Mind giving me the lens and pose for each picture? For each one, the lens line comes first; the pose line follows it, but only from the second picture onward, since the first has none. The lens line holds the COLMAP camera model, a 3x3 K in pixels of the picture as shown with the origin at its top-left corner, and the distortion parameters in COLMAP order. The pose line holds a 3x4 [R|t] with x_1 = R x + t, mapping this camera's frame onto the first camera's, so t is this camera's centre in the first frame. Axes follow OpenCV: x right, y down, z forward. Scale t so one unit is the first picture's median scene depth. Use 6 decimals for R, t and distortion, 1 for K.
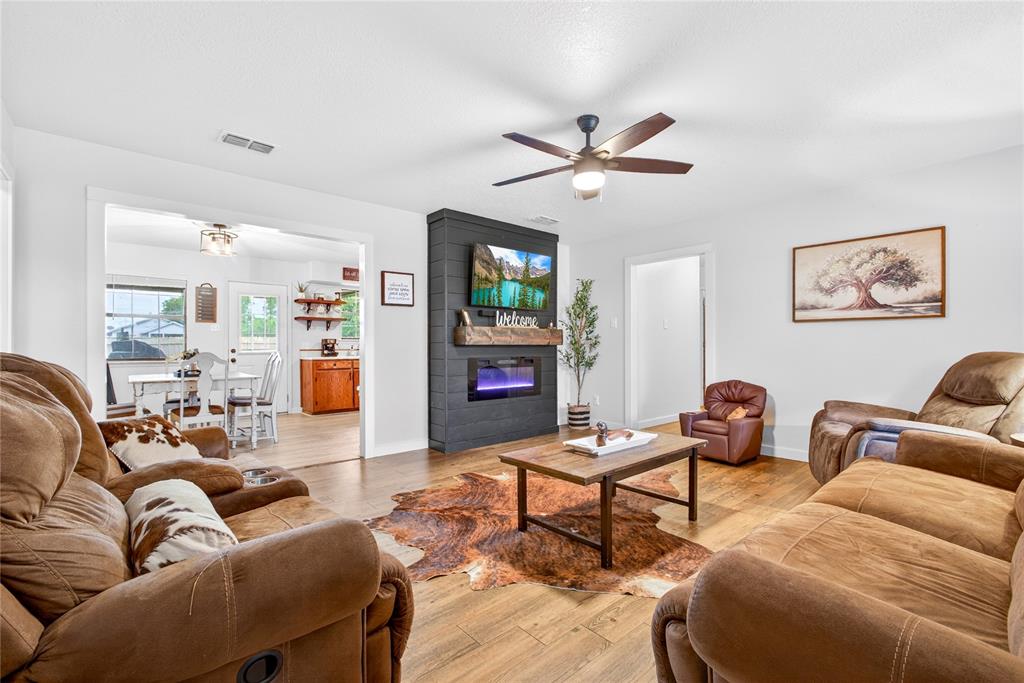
lens RADIAL K [[436.5, 0, 511.0], [0, 436.5, 347.0], [0, 0, 1]] dist [-0.000245, -0.000020]
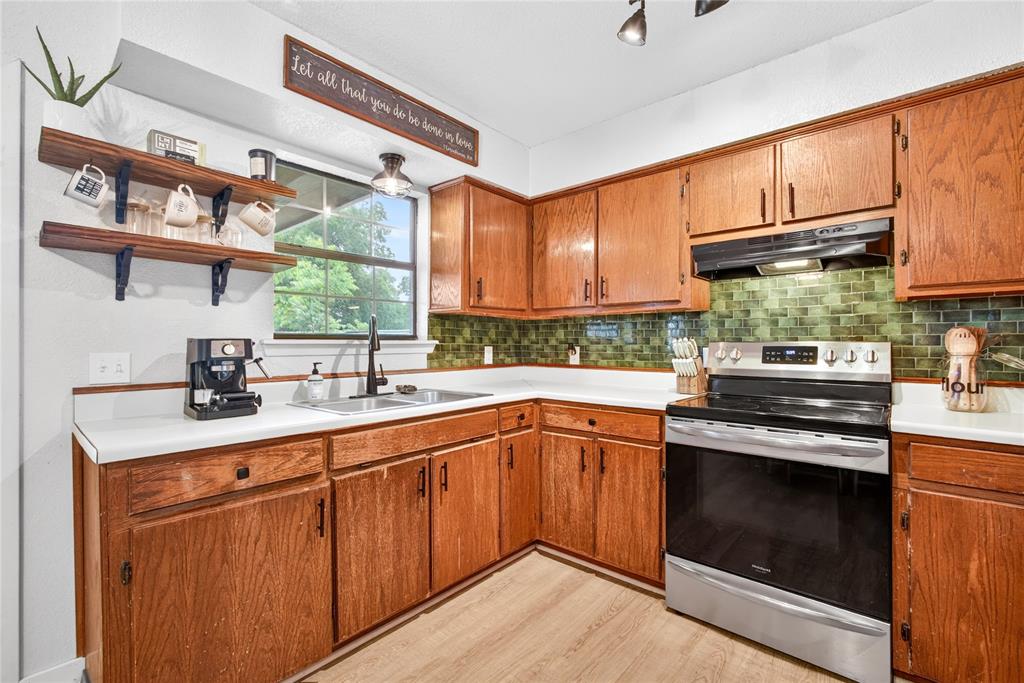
lens RADIAL K [[449.6, 0, 498.5], [0, 449.6, 343.8], [0, 0, 1]] dist [-0.000177, 0.000123]
pose [[0.993448, 0.004821, 0.114184, -0.310136], [-0.004605, 0.999987, -0.002152, -0.016718], [-0.114193, 0.001612, 0.993457, 0.778461]]
